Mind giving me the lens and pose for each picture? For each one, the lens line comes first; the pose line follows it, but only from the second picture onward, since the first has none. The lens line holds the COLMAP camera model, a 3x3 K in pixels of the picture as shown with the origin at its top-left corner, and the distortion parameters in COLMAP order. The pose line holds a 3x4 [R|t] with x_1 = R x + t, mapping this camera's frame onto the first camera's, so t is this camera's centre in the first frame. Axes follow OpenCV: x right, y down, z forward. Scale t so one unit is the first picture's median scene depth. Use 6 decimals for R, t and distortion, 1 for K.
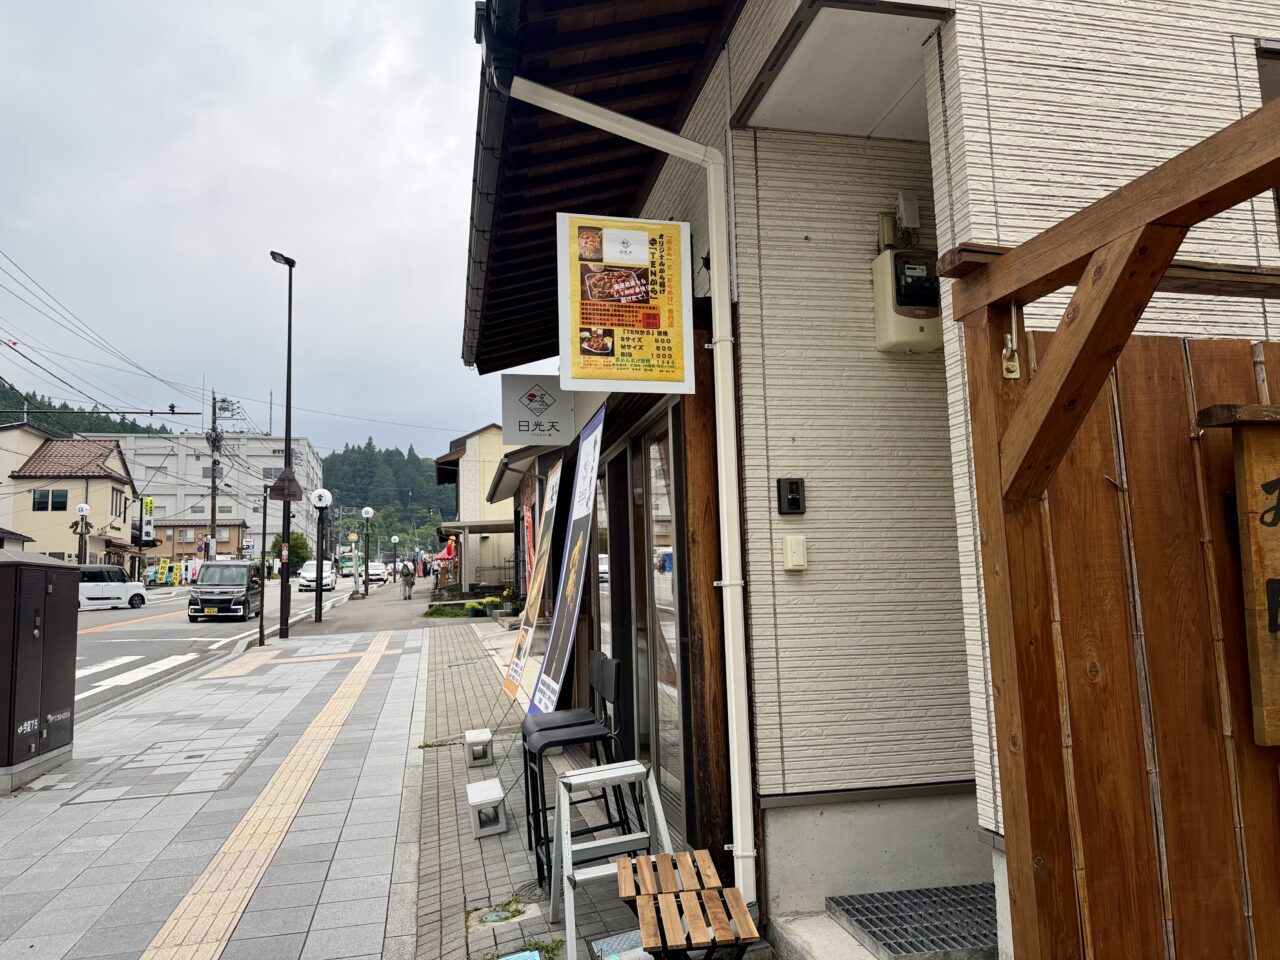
lens RADIAL K [[889.9, 0, 640.7], [0, 889.9, 478.5], [0, 0, 1]] dist [0.070666, -0.017503]
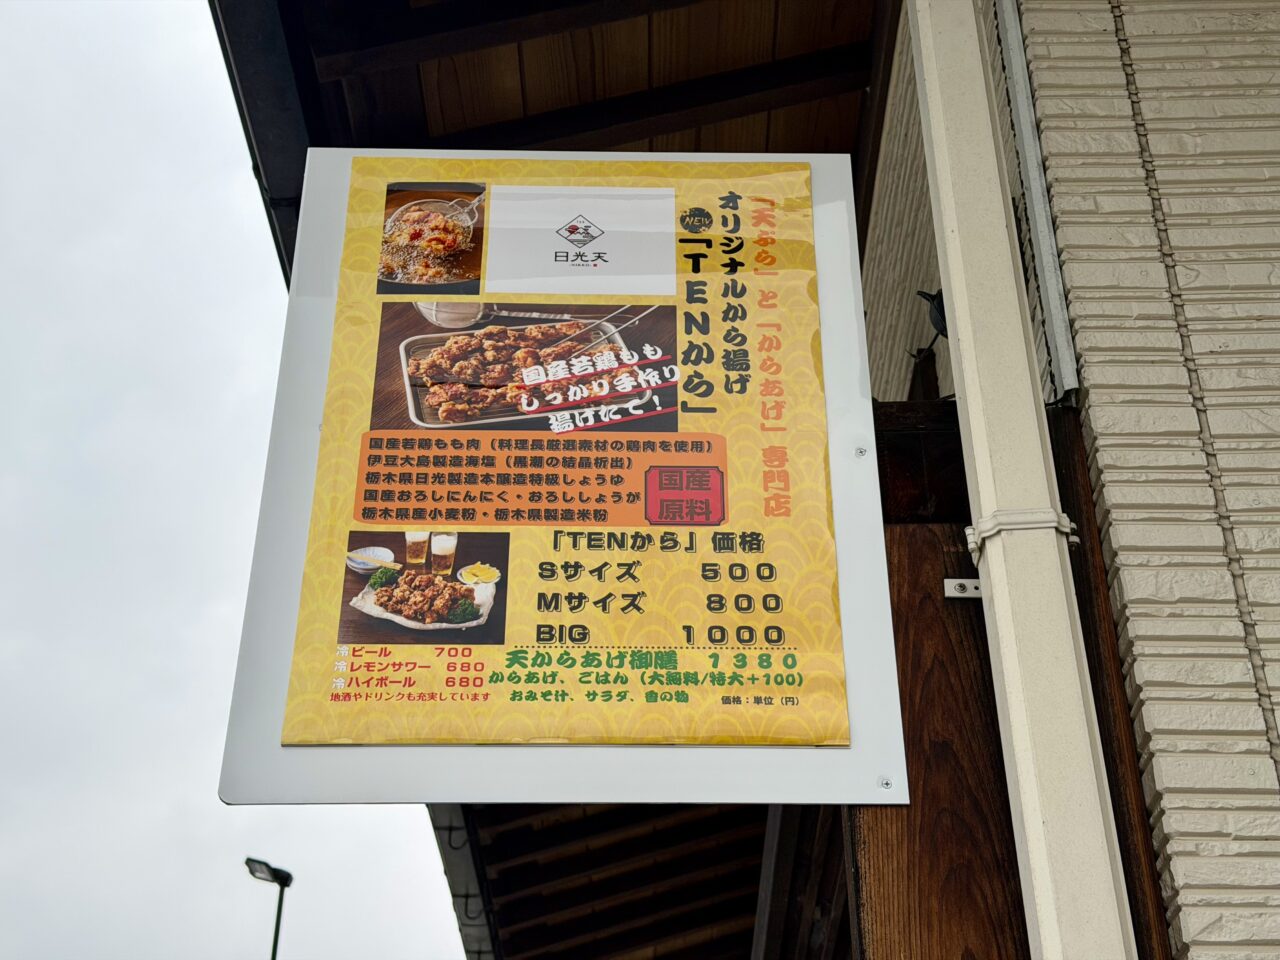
lens RADIAL K [[1783.5, 0, 641.5], [0, 1783.5, 479.5], [0, 0, 1]] dist [0.110217, 0.000000]
pose [[0.974494, -0.106857, -0.197342, 0.089686], [0.007878, 0.895107, -0.445781, 0.018202], [0.224277, 0.432856, 0.873118, 0.608114]]
